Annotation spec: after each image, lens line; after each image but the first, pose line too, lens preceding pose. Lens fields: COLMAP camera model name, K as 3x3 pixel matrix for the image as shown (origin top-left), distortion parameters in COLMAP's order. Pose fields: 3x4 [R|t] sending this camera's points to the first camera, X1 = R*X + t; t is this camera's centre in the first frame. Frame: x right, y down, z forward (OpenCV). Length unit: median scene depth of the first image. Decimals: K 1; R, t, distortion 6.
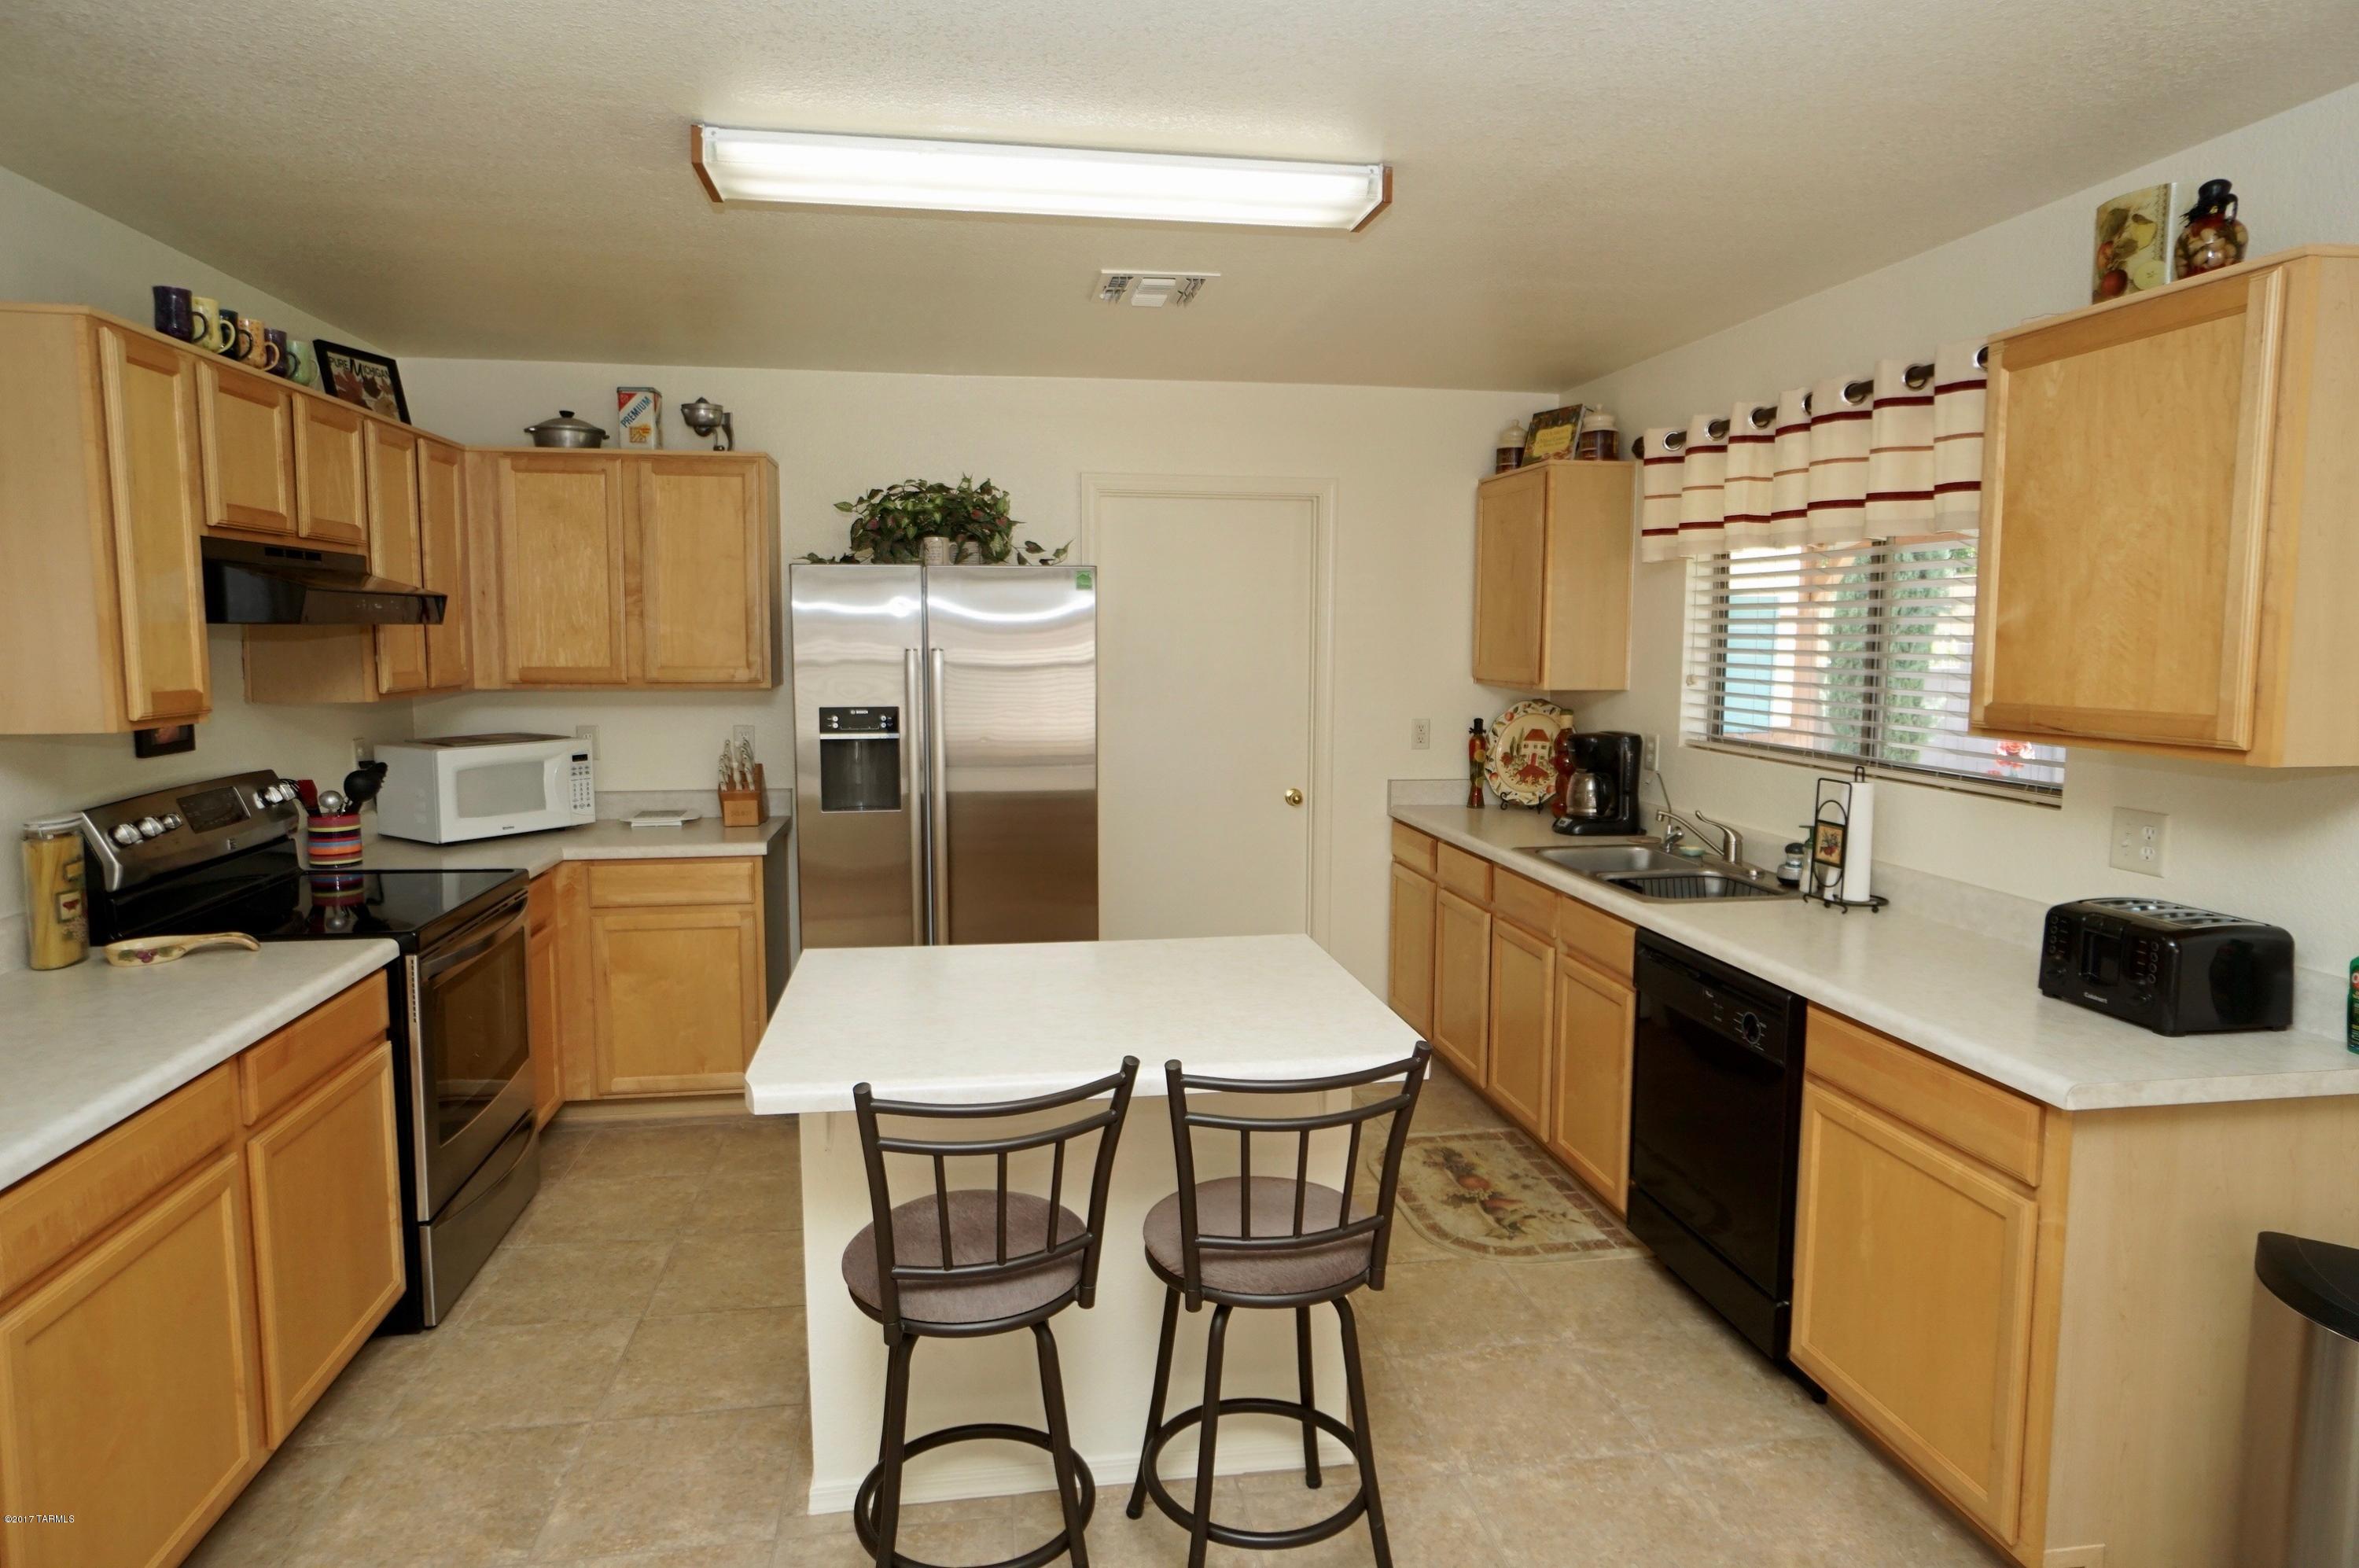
lens RADIAL K [[1338.1, 0, 1175.9], [0, 1338.1, 756.0], [0, 0, 1]] dist [-0.022125, 0.025074]
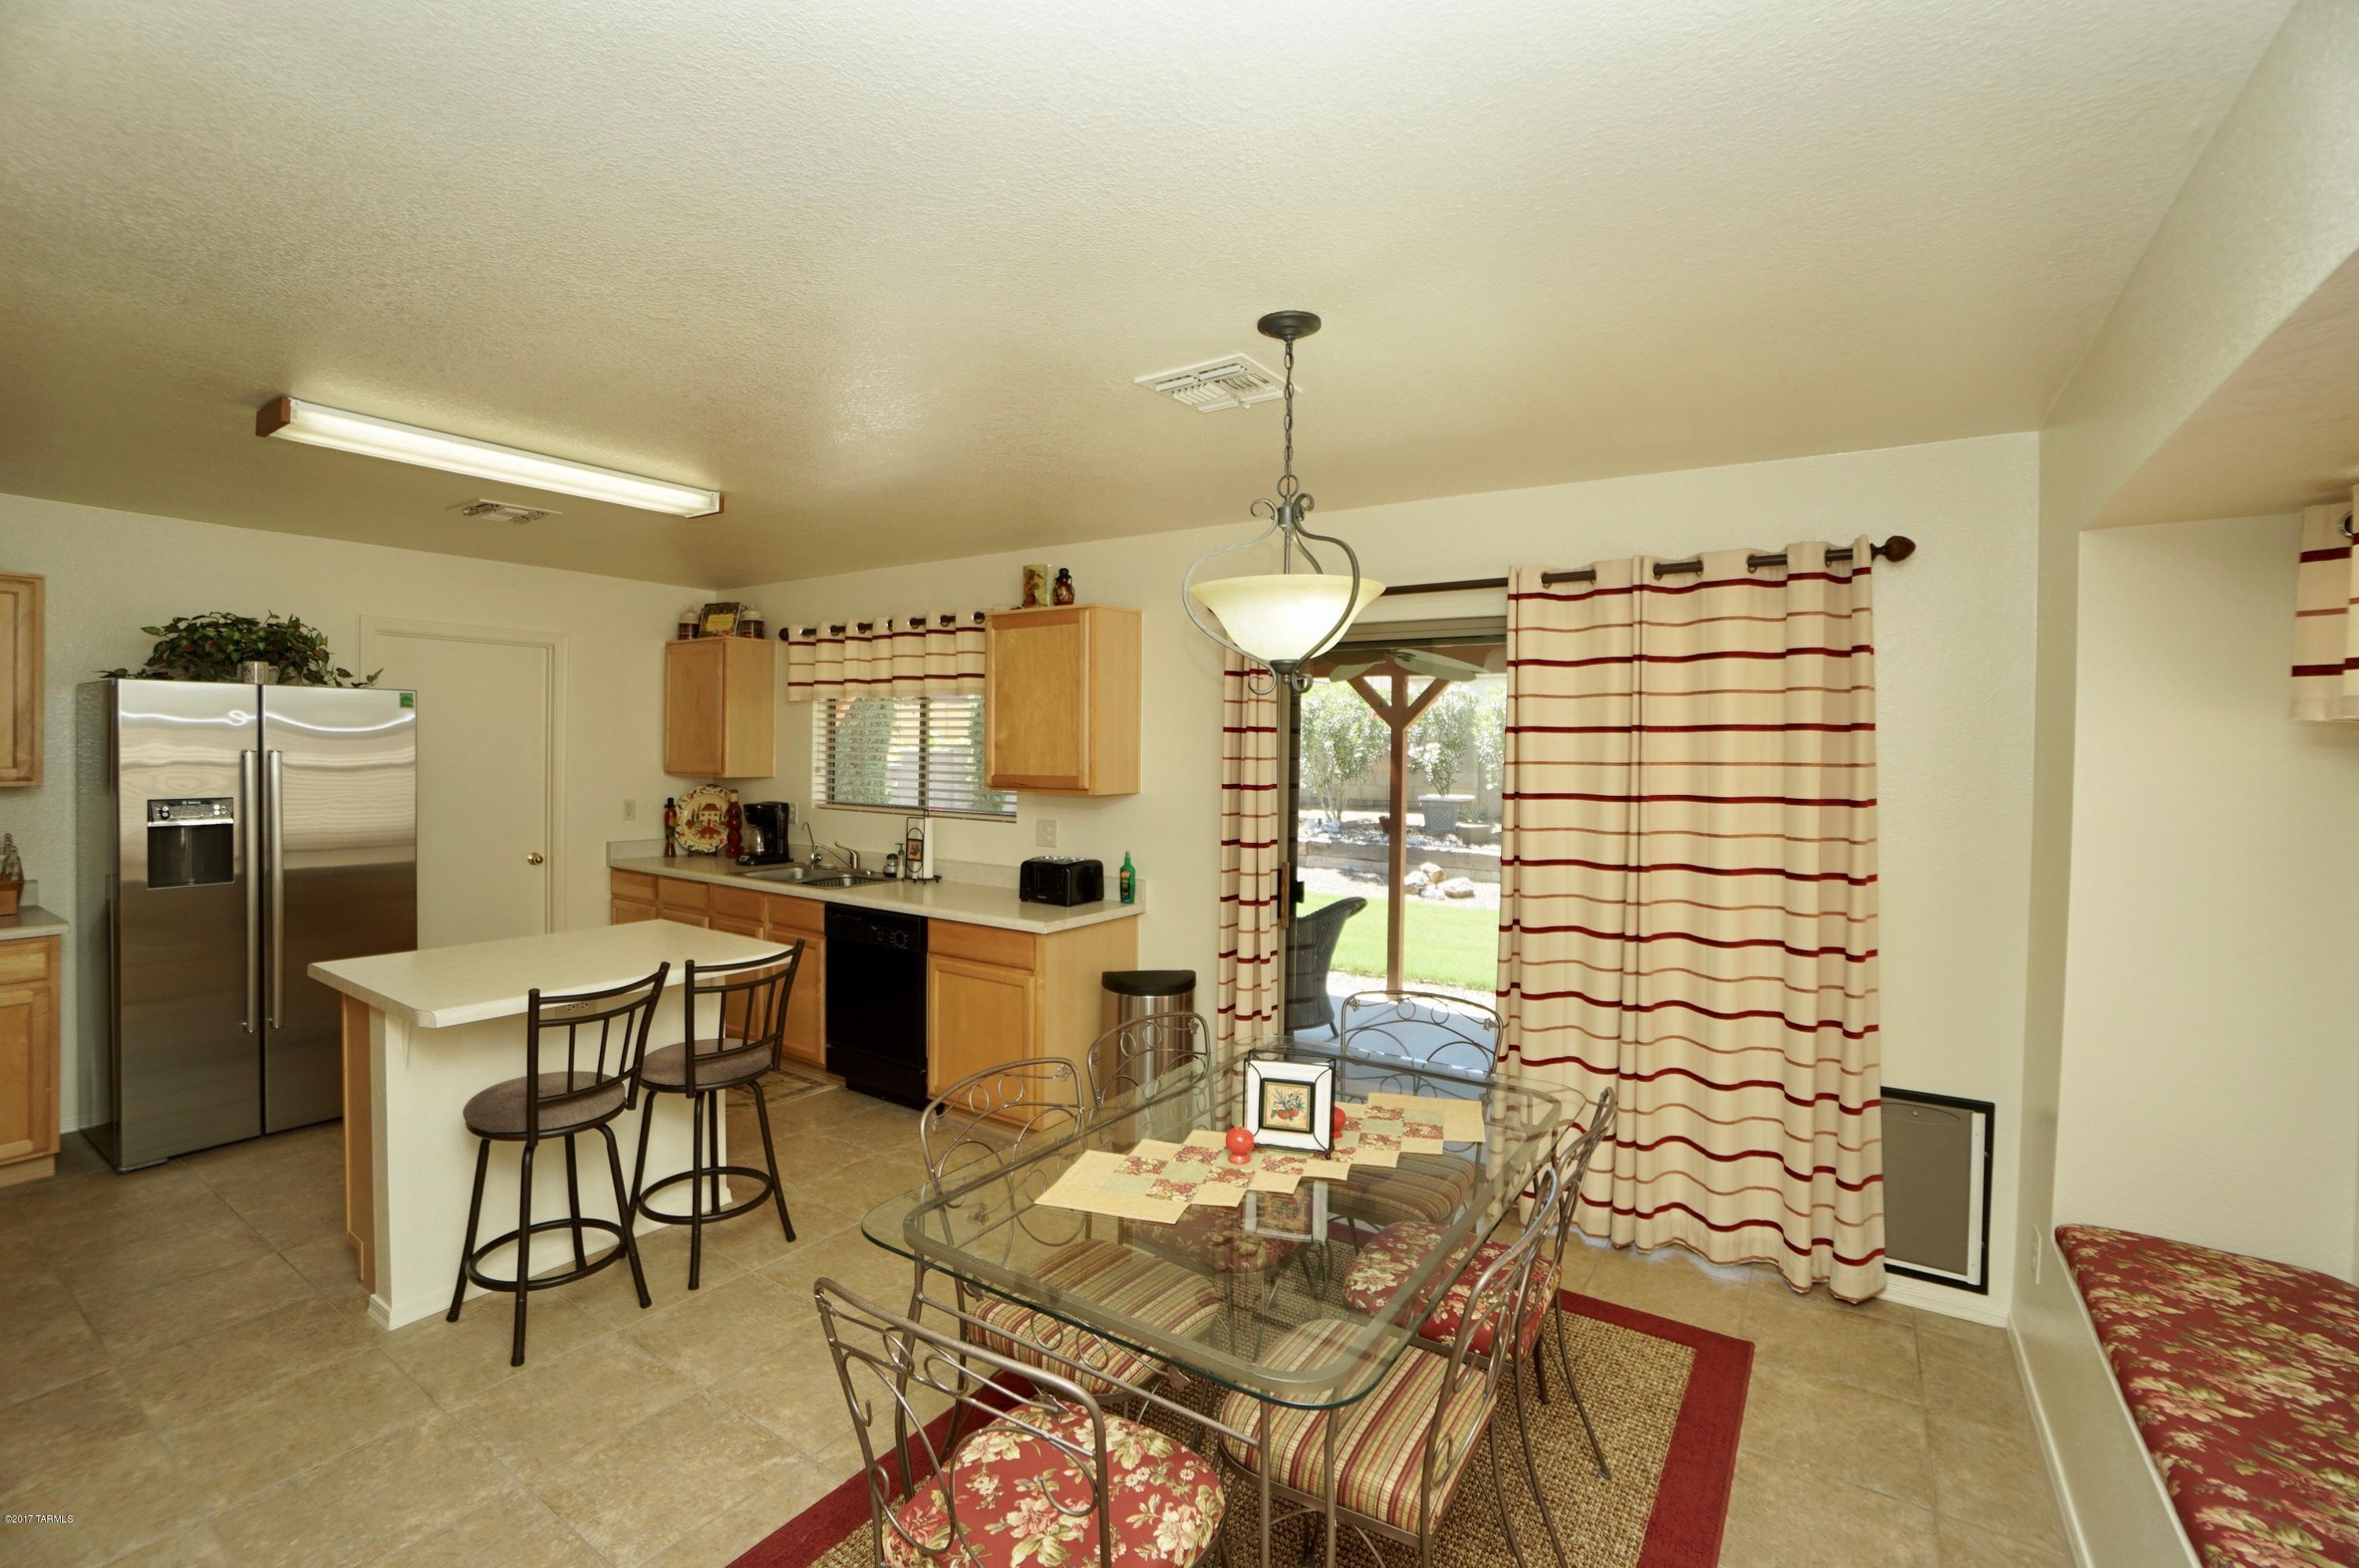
lens RADIAL K [[1034.9, 0, 1178.5], [0, 1034.9, 754.2], [0, 0, 1]] dist [-0.064642, 0.023522]
pose [[0.679229, -0.000235, 0.733927, -0.333687], [0.059601, 0.996715, -0.054840, 0.029346], [-0.731503, 0.080991, 0.677011, -0.300387]]
